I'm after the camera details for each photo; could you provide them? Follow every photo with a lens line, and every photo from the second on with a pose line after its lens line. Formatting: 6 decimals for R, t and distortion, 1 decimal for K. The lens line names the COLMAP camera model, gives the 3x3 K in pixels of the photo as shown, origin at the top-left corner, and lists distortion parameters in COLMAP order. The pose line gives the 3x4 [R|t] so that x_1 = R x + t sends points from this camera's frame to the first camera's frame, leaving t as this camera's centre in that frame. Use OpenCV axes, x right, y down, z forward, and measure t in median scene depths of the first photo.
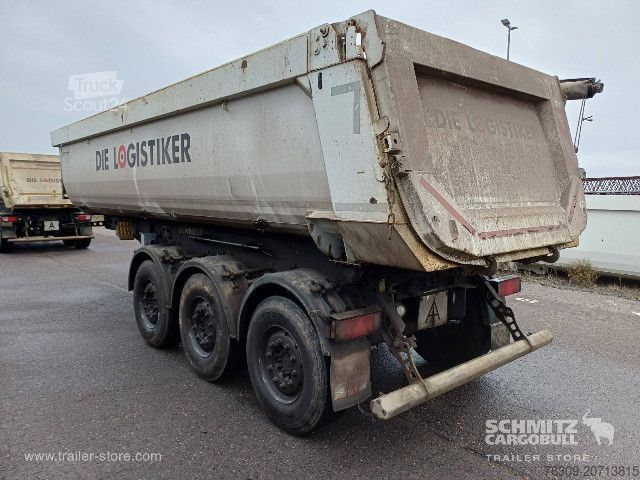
lens RADIAL K [[470.1, 0, 324.0], [0, 470.1, 241.2], [0, 0, 1]] dist [0.000502, -0.024009]
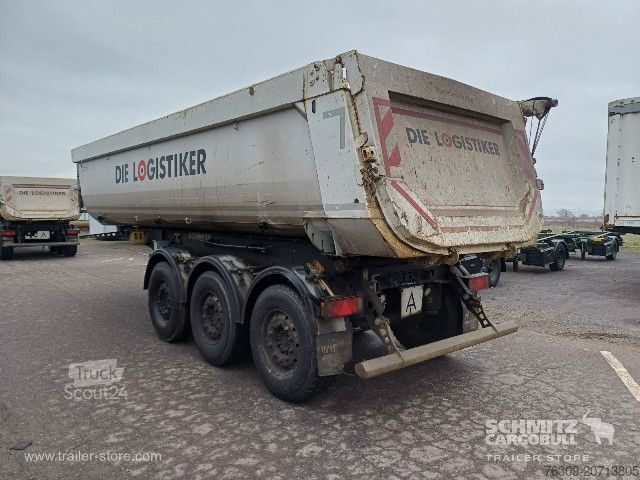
lens RADIAL K [[470.1, 0, 320.0], [0, 470.1, 241.7], [0, 0, 1]] dist [0.000502, -0.024009]
pose [[0.999928, 0.007820, -0.009056, 0.015024], [-0.008221, 0.998947, -0.045146, 0.056819], [0.008693, 0.045218, 0.998939, -0.172390]]
